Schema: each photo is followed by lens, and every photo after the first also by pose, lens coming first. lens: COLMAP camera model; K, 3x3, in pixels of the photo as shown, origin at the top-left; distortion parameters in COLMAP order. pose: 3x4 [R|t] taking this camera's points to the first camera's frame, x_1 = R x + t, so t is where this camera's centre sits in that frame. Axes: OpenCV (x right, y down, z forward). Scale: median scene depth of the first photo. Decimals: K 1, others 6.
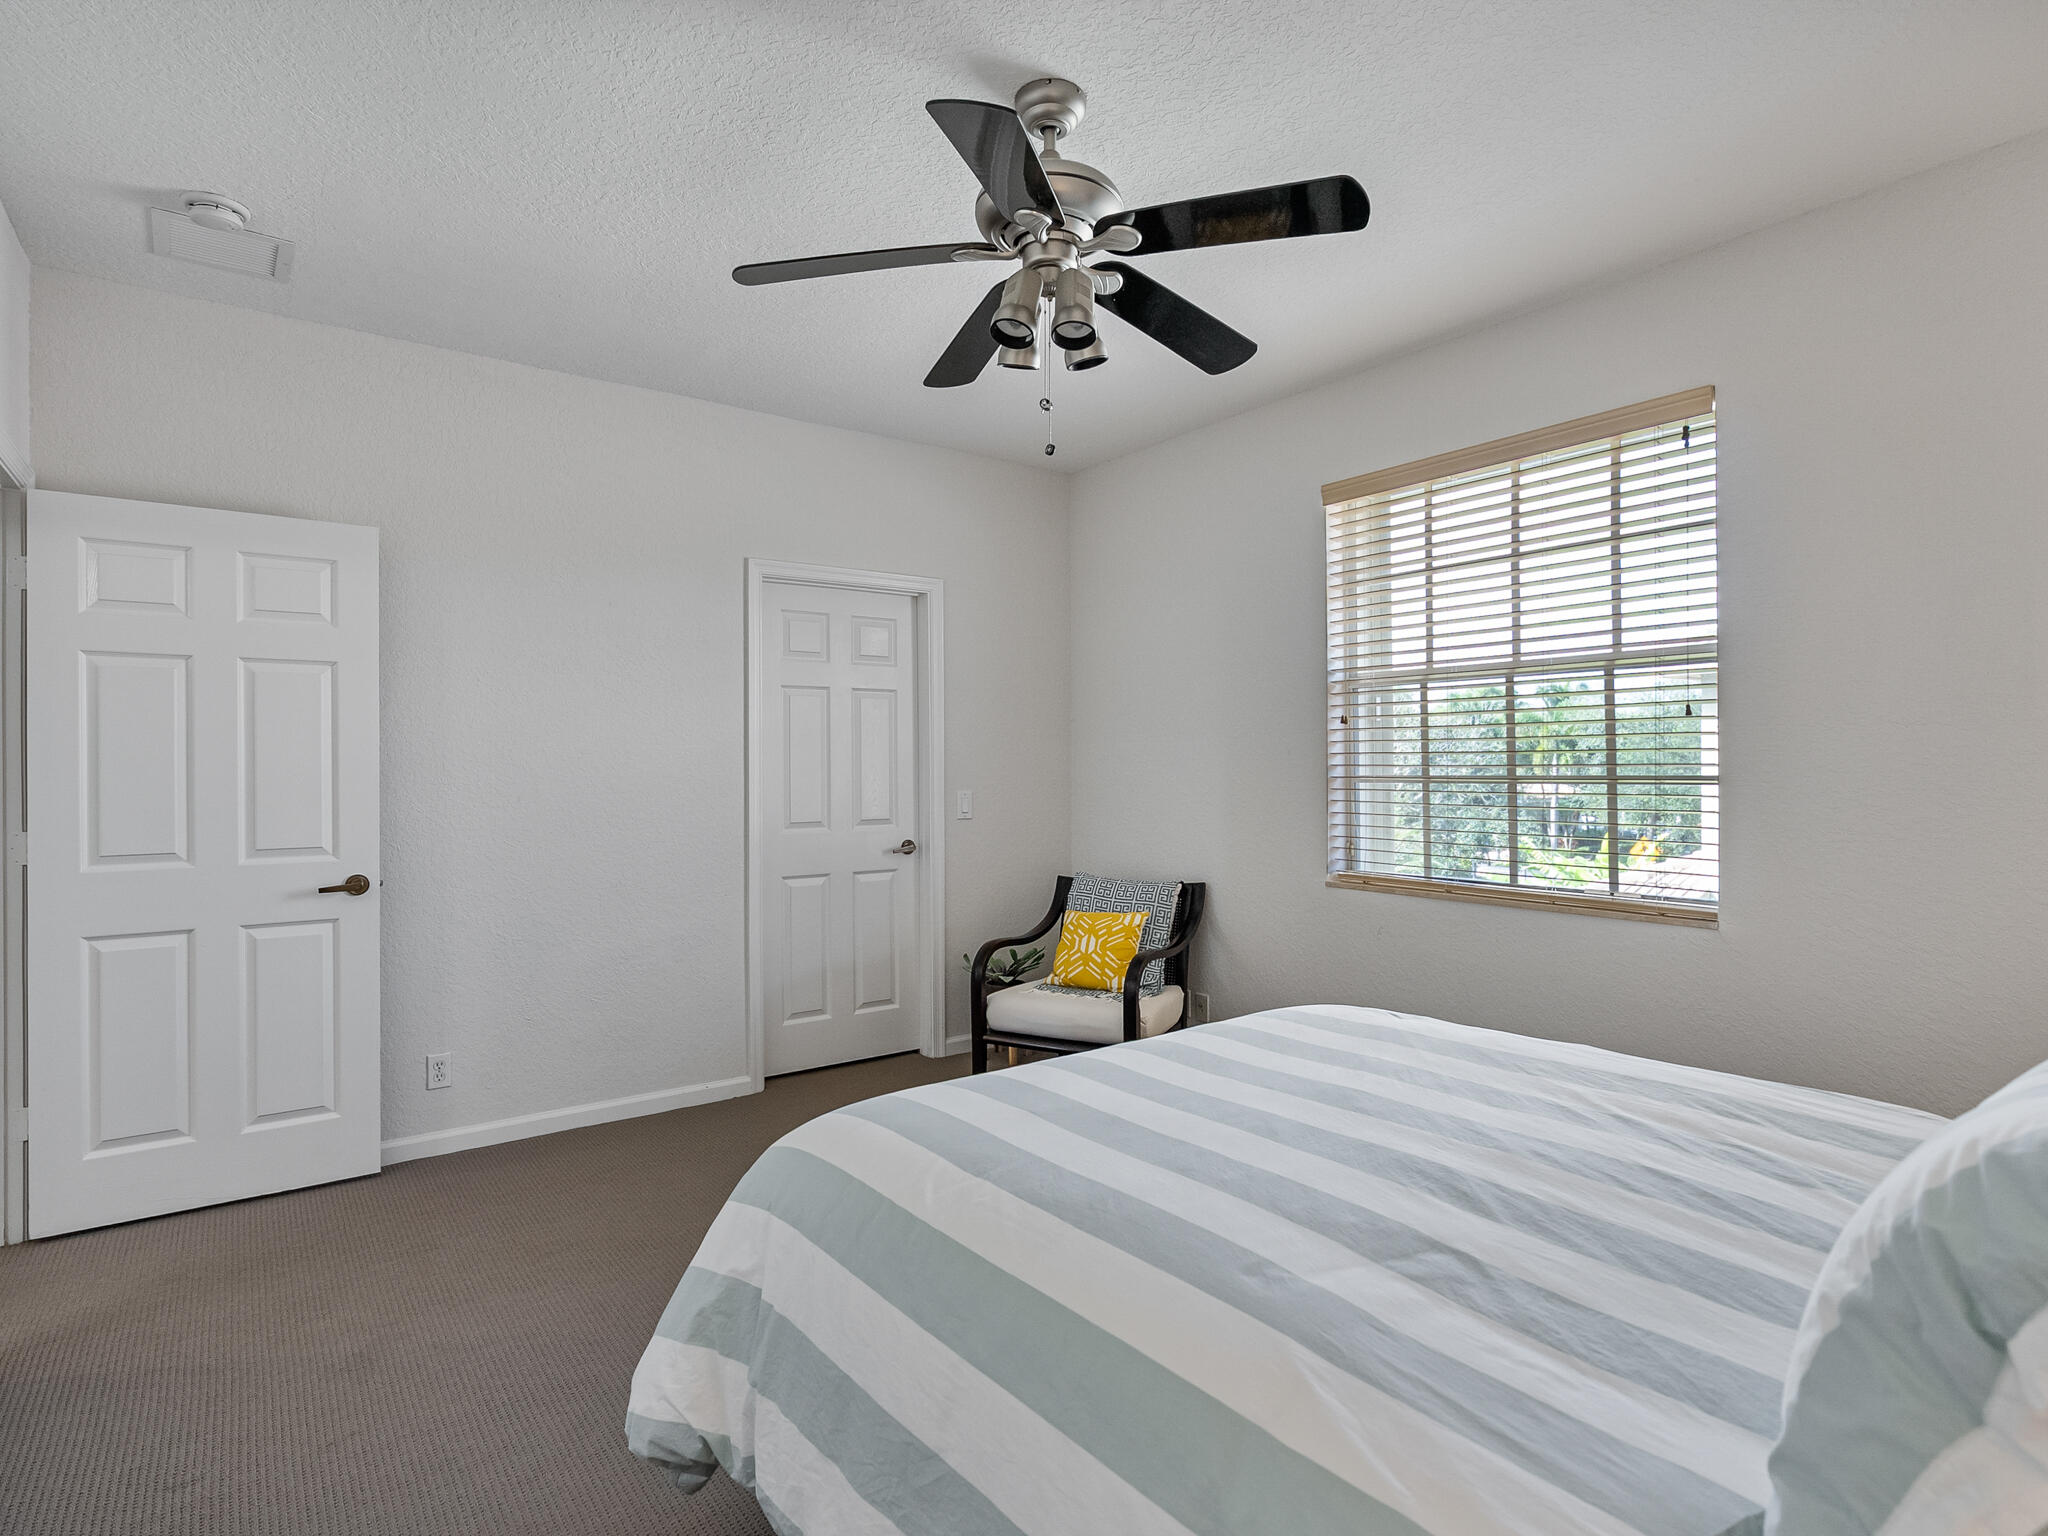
lens RADIAL K [[1079.6, 0, 1024.0], [0, 1079.6, 768.0], [0, 0, 1]] dist [-0.001341, -0.000776]
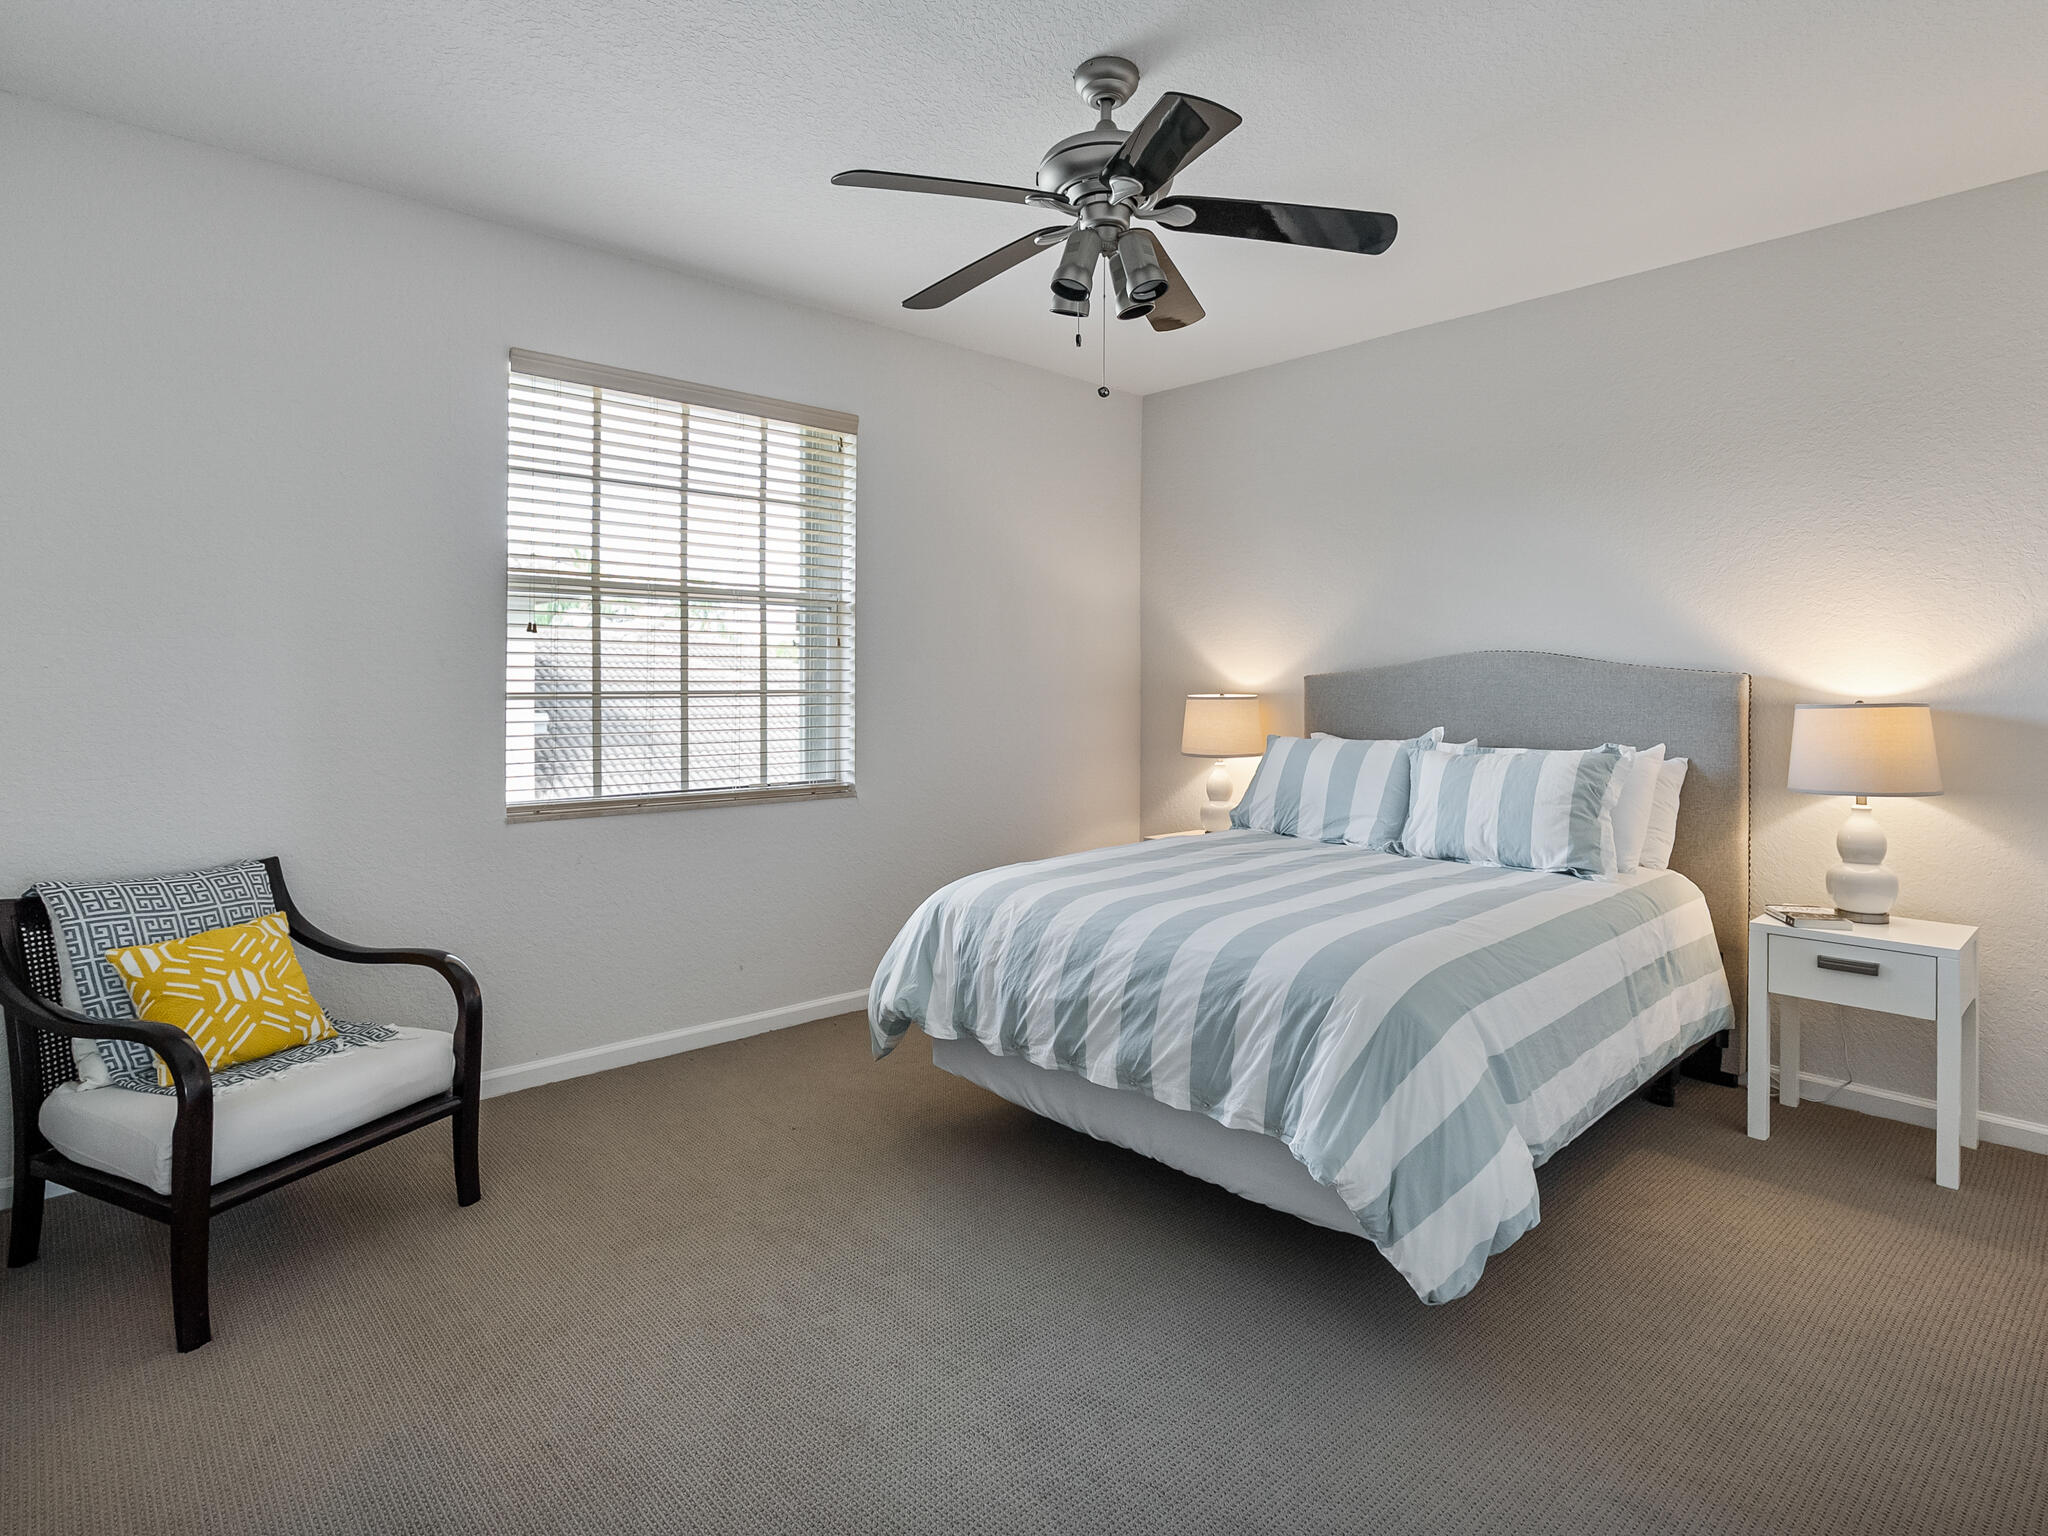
lens RADIAL K [[1095.4, 0, 1031.0], [0, 1095.4, 675.9], [0, 0, 1]] dist [0.000356, 0.000138]
pose [[-0.120574, 0.011228, 0.992641, -0.627040], [-0.002488, 0.999929, -0.011613, 0.003538], [-0.992701, -0.003870, -0.120537, 0.709476]]
